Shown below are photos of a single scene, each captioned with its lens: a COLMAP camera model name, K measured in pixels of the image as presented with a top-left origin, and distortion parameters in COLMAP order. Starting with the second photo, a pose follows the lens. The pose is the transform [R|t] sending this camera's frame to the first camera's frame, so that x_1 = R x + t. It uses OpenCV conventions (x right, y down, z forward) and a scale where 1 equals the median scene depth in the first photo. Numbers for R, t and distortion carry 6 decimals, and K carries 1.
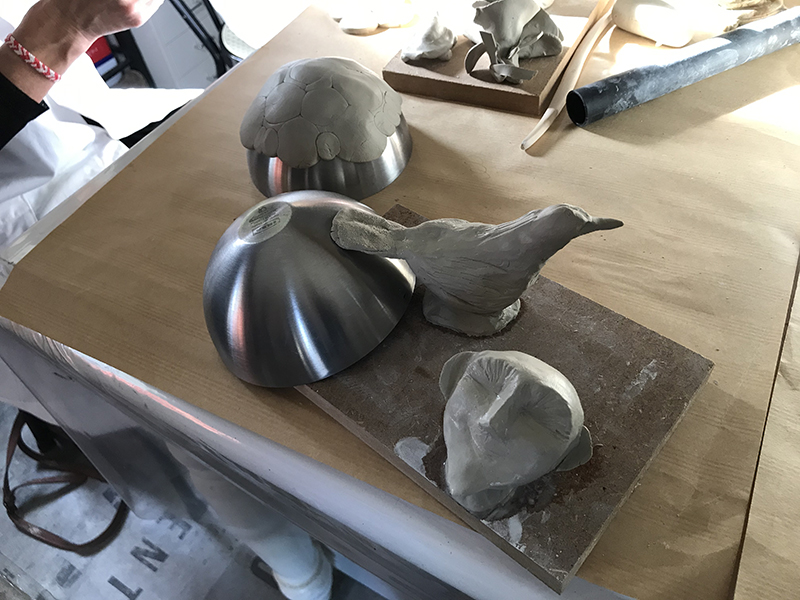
lens RADIAL K [[682.7, 0, 404.1], [0, 682.7, 303.4], [0, 0, 1]] dist [0.035540, -0.060413]
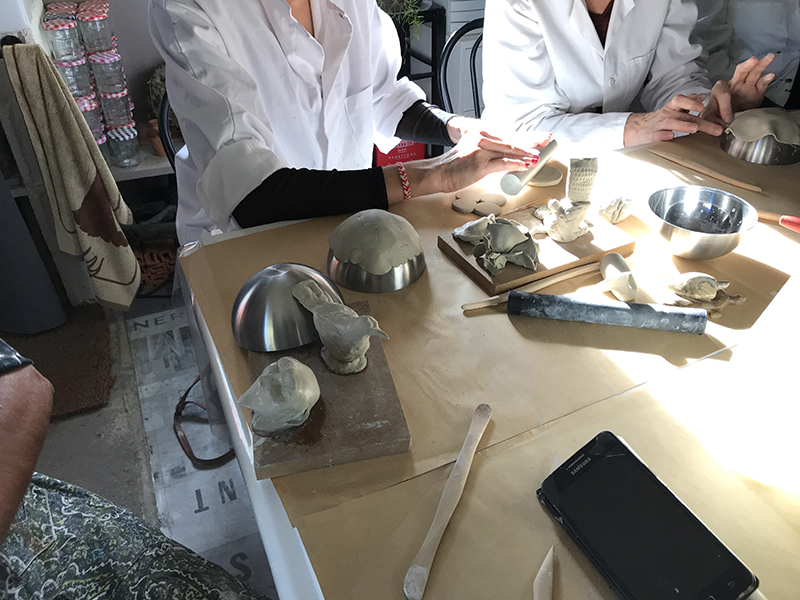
lens RADIAL K [[682.7, 0, 397.0], [0, 682.7, 294.6], [0, 0, 1]] dist [0.035540, -0.060413]
pose [[0.804585, 0.417068, -0.422725, 0.673971], [-0.492714, 0.866206, -0.083182, -0.044919], [0.331475, 0.275210, 0.902432, -0.467743]]
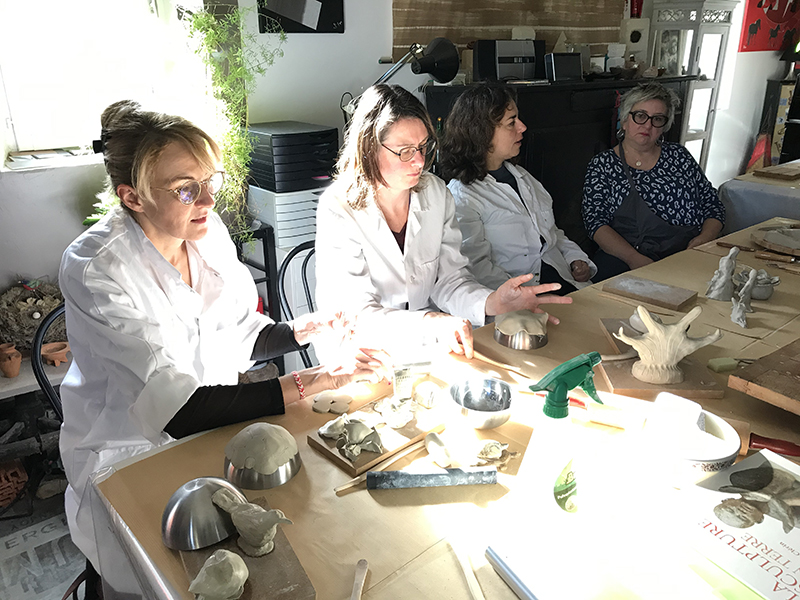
lens RADIAL K [[682.7, 0, 408.2], [0, 682.7, 270.5], [0, 0, 1]] dist [0.035540, -0.060413]
pose [[0.935210, 0.228009, -0.270913, 0.785860], [-0.328730, 0.843417, -0.424953, 0.031790], [0.131600, 0.486477, 0.863725, -1.144902]]
